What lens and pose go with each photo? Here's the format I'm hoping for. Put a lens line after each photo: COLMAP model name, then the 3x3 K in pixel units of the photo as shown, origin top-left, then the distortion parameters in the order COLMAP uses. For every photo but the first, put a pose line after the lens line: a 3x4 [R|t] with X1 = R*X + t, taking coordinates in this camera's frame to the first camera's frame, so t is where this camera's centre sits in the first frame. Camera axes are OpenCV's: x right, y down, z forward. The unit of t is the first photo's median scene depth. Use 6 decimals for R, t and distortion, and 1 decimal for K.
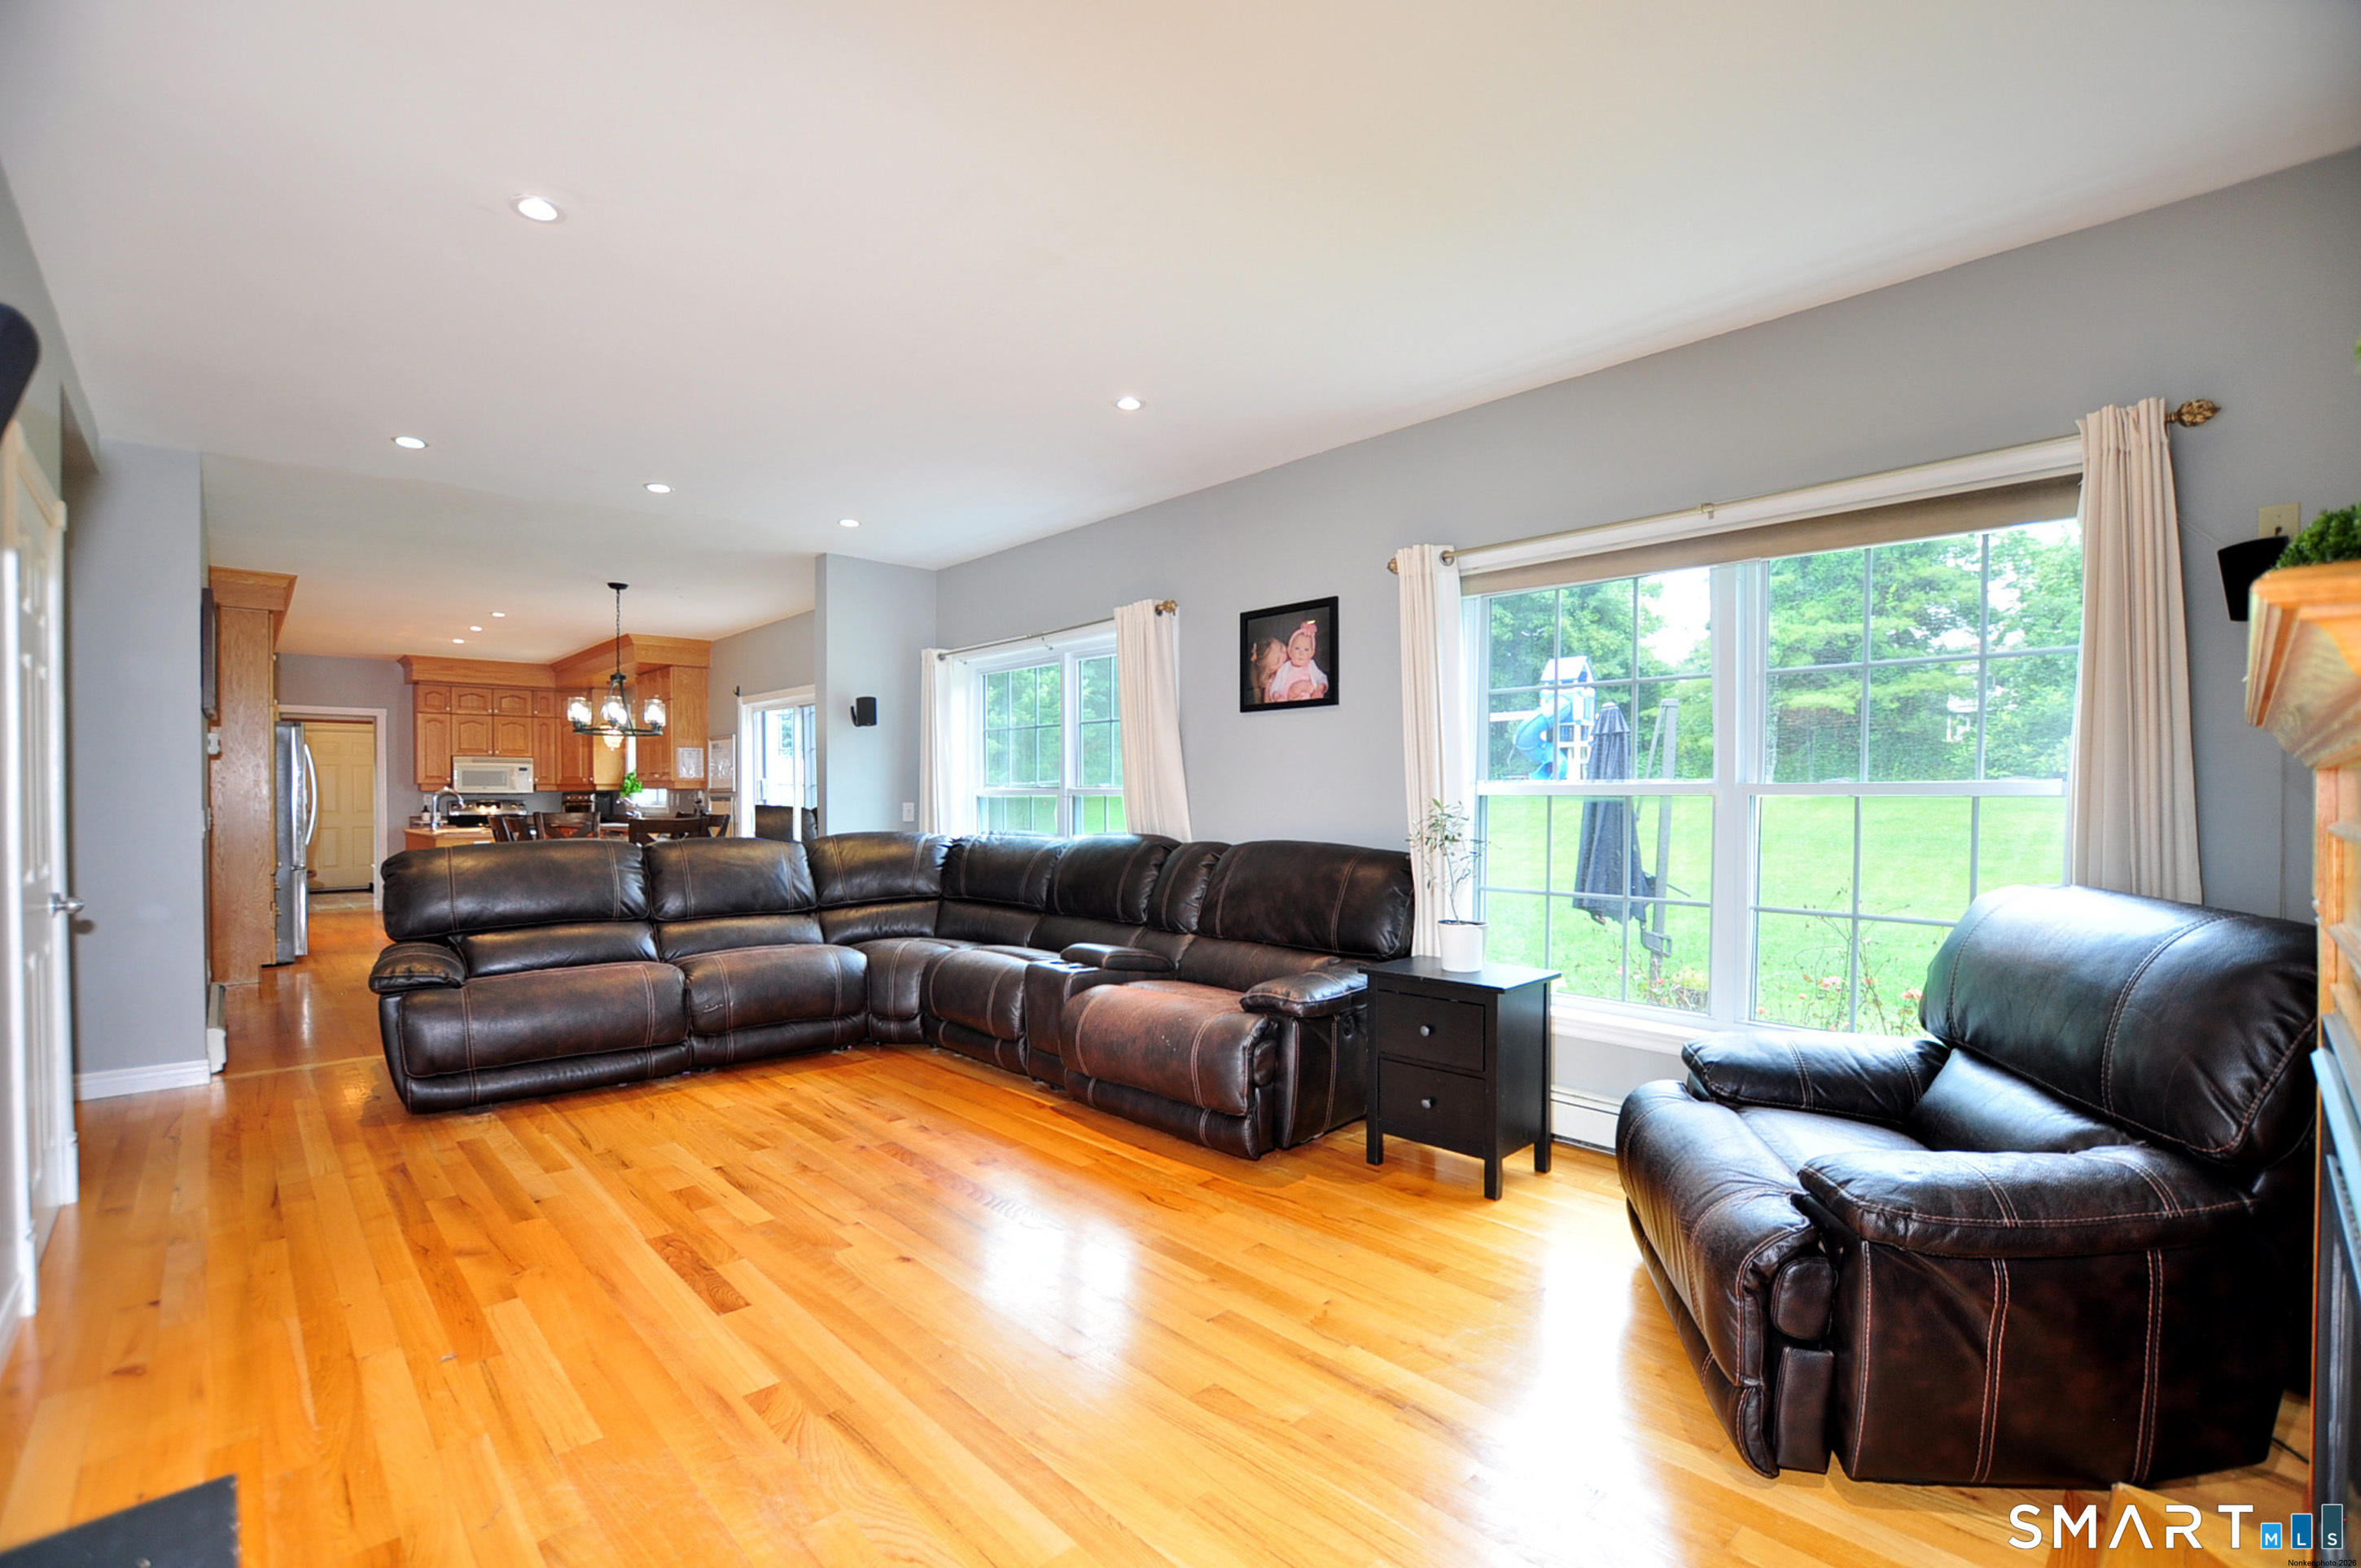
lens RADIAL K [[1039.4, 0, 1161.3], [0, 1039.4, 803.1], [0, 0, 1]] dist [-0.025448, 0.000573]
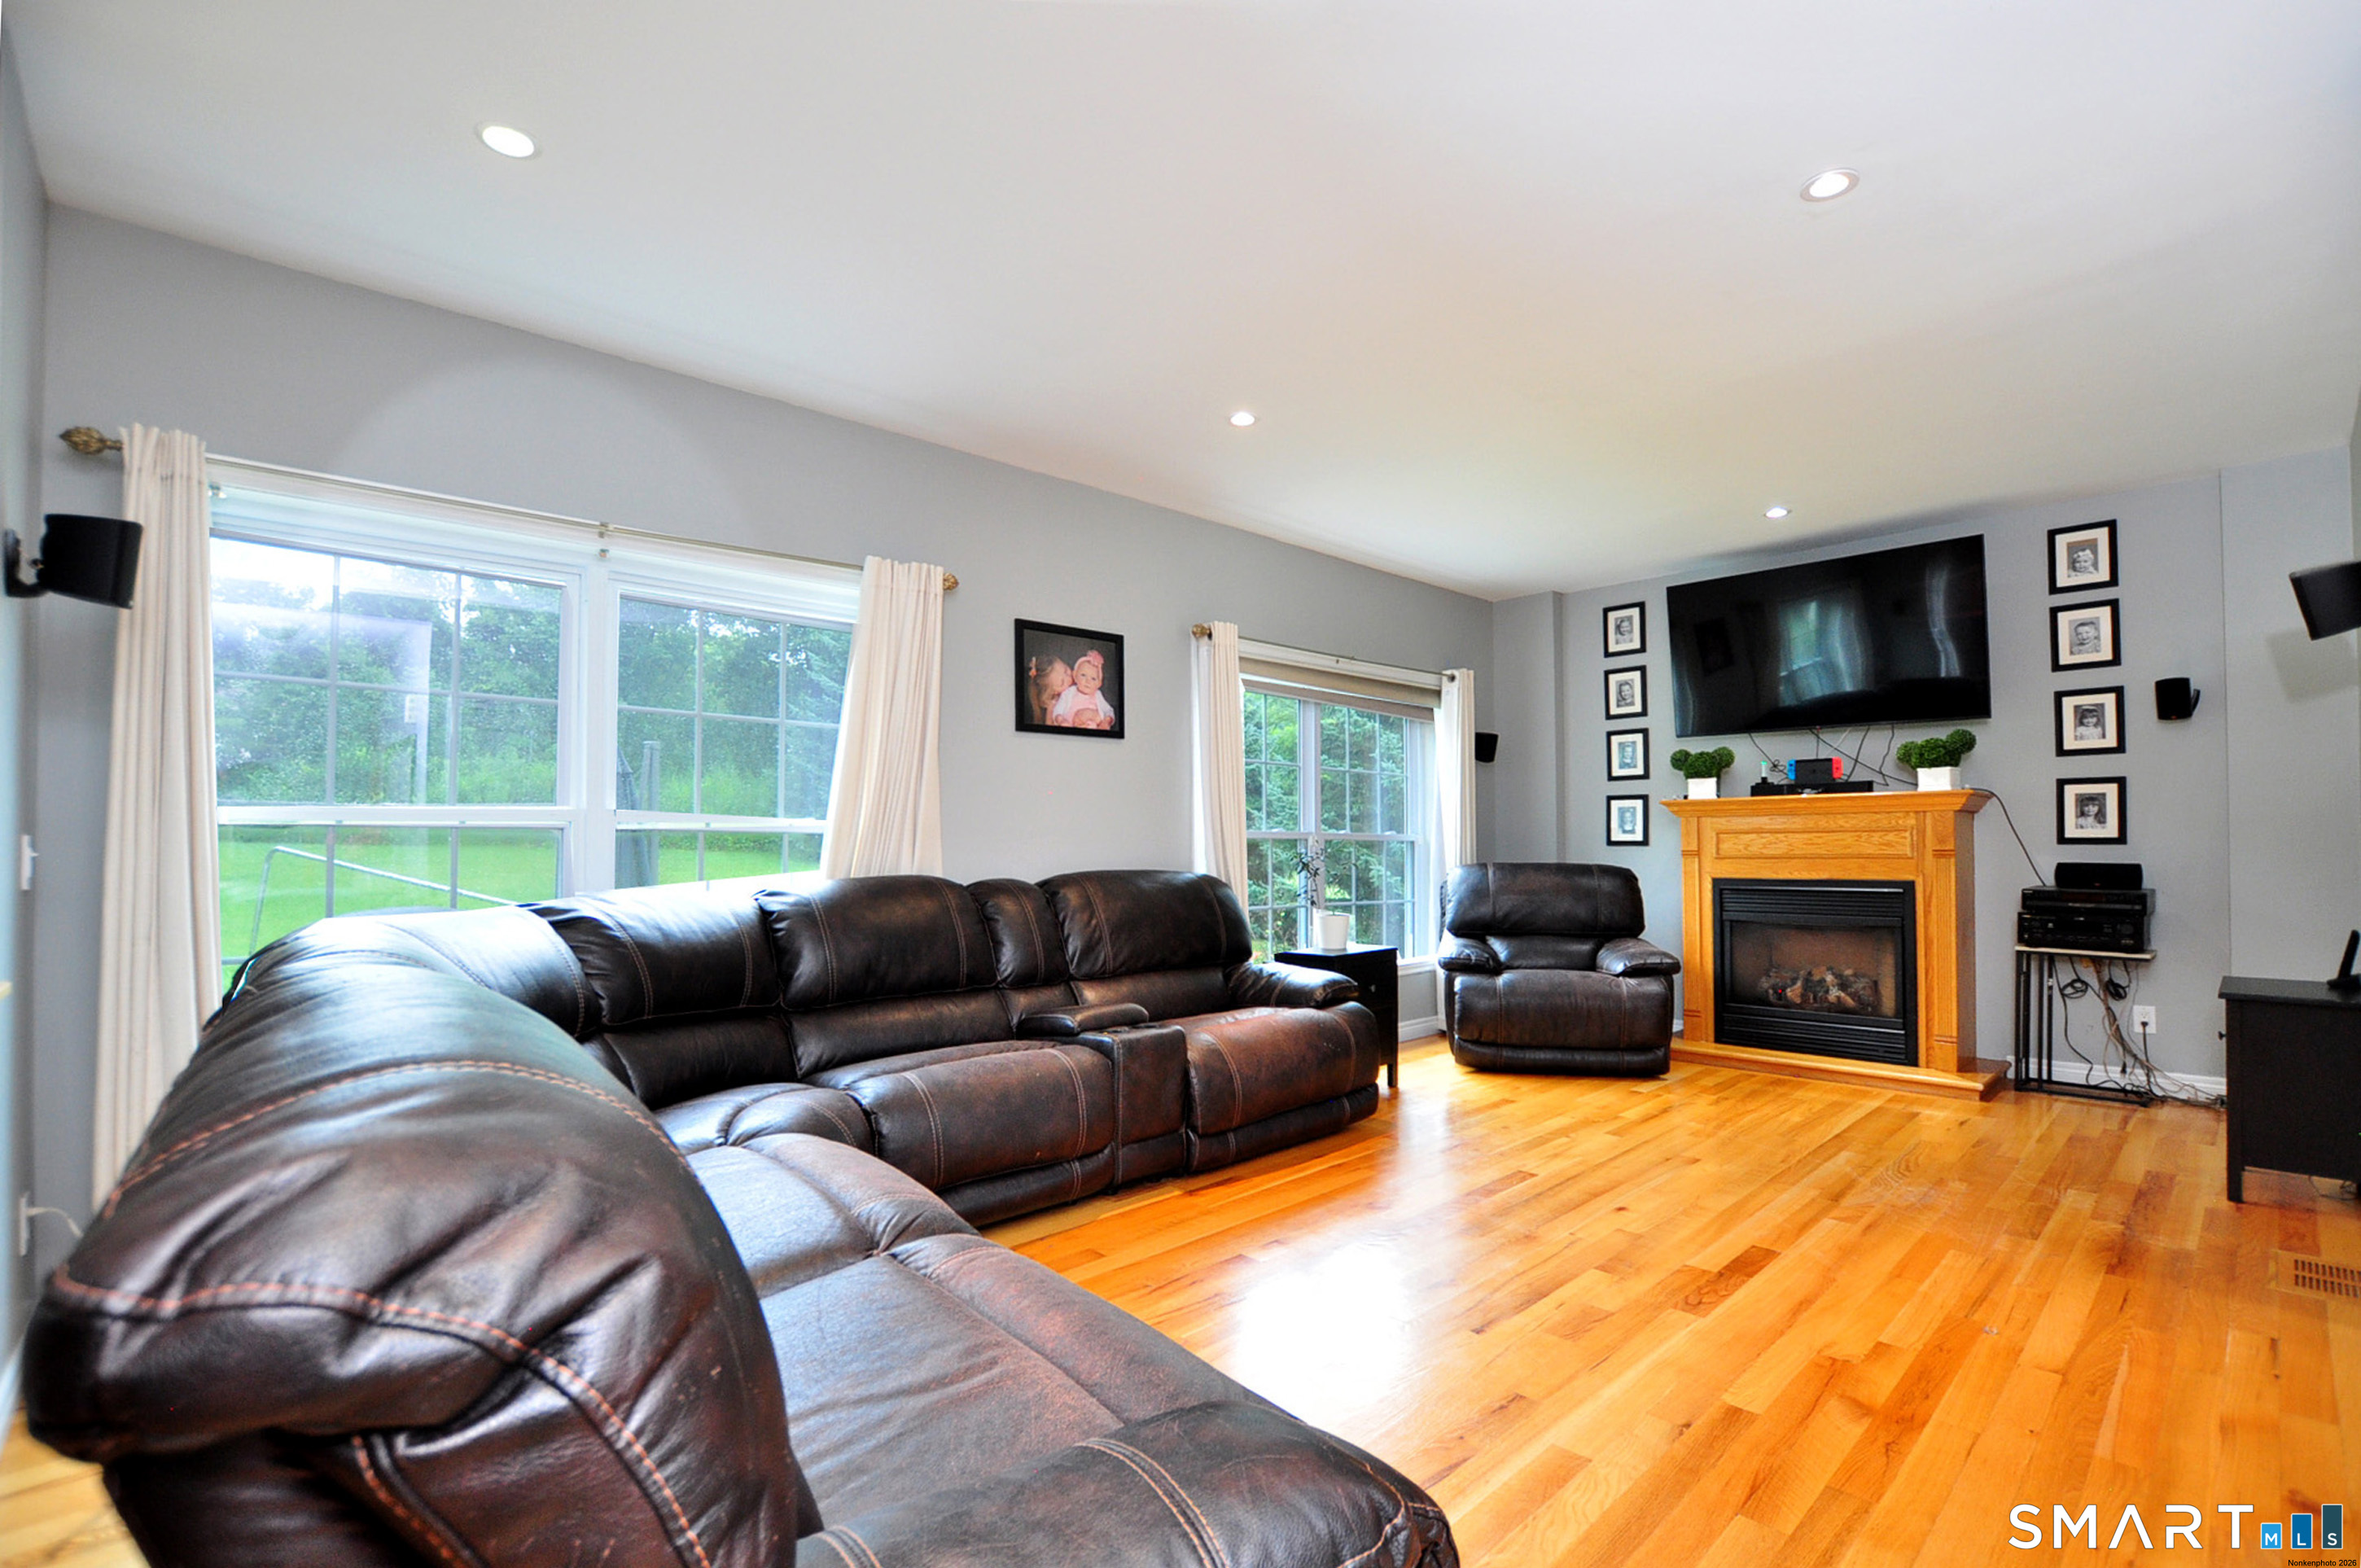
lens RADIAL K [[1041.1, 0, 1271.8], [0, 1041.1, 834.3], [0, 0, 1]] dist [-0.028829, -0.000166]
pose [[-0.045995, 0.014722, 0.998833, -0.865660], [0.026131, 0.999567, -0.013529, 0.018143], [-0.998600, 0.025478, -0.046360, 0.894176]]
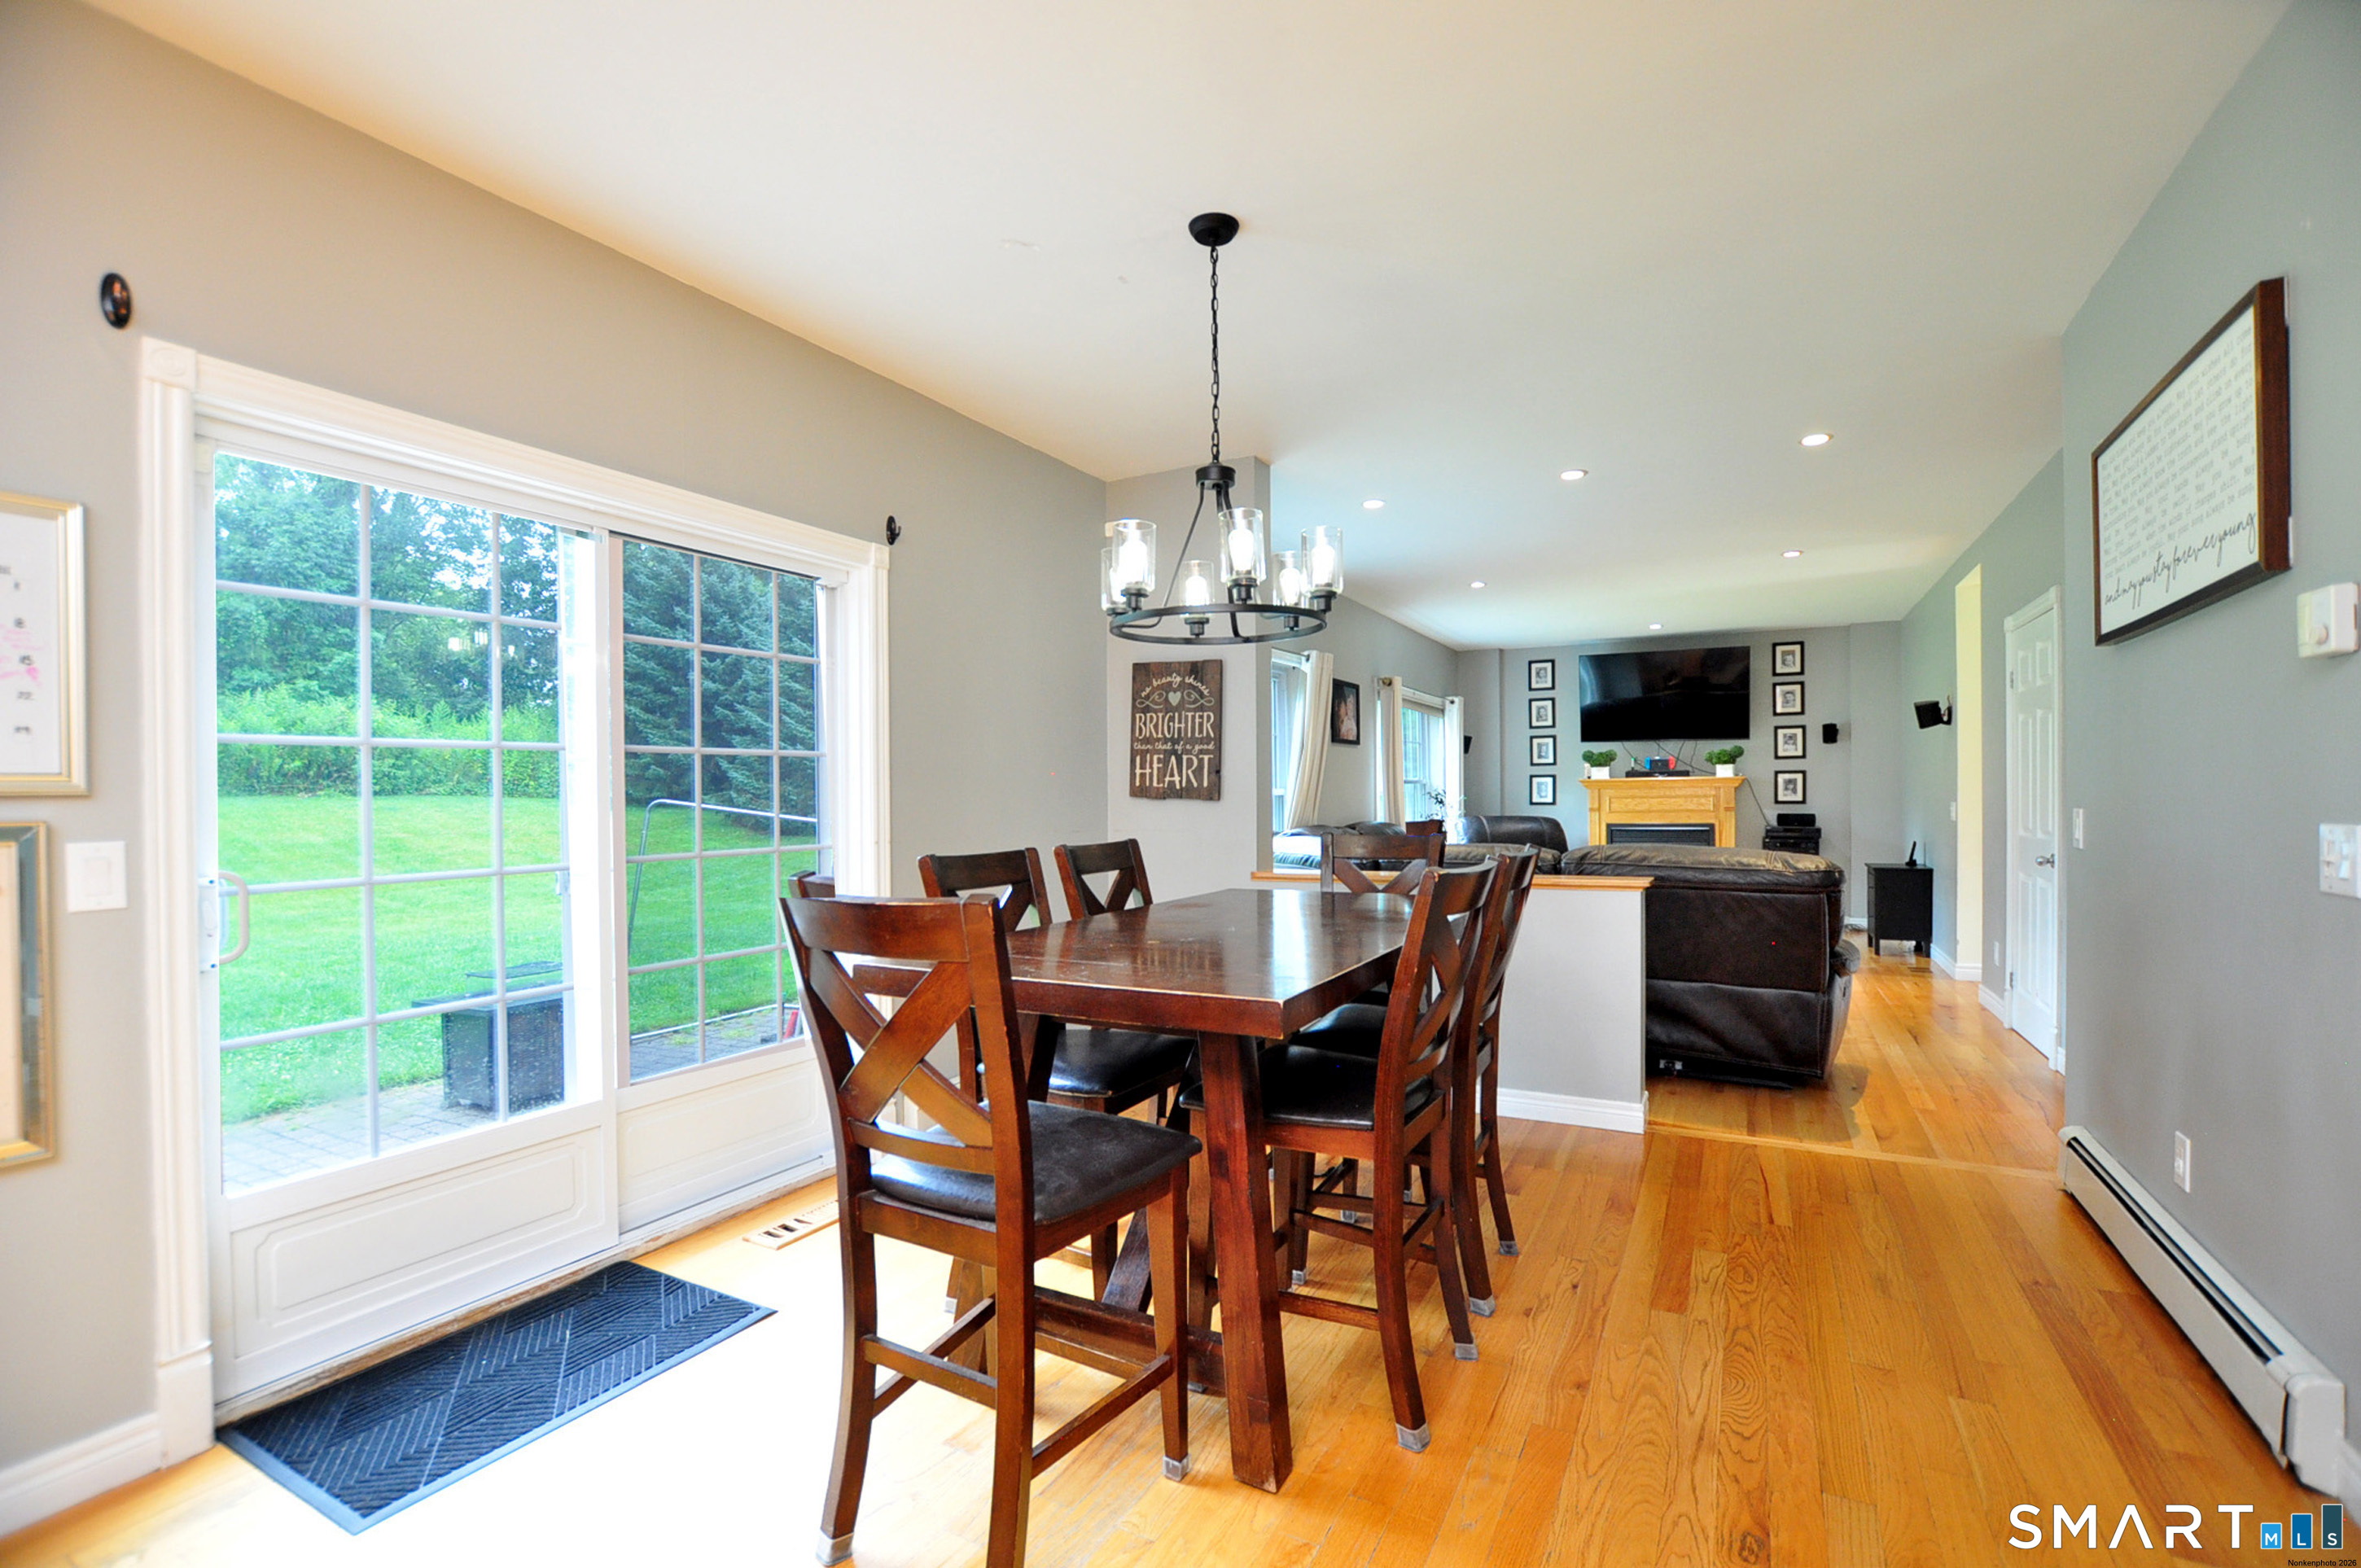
lens RADIAL K [[956.3, 0, 1333.7], [0, 956.3, 818.2], [0, 0, 1]] dist [-0.001295, 0.000085]
pose [[-0.397168, -0.011721, 0.917671, -1.296845], [0.029377, 0.999244, 0.025477, -0.012984], [-0.917276, 0.037077, -0.396523, 1.664828]]
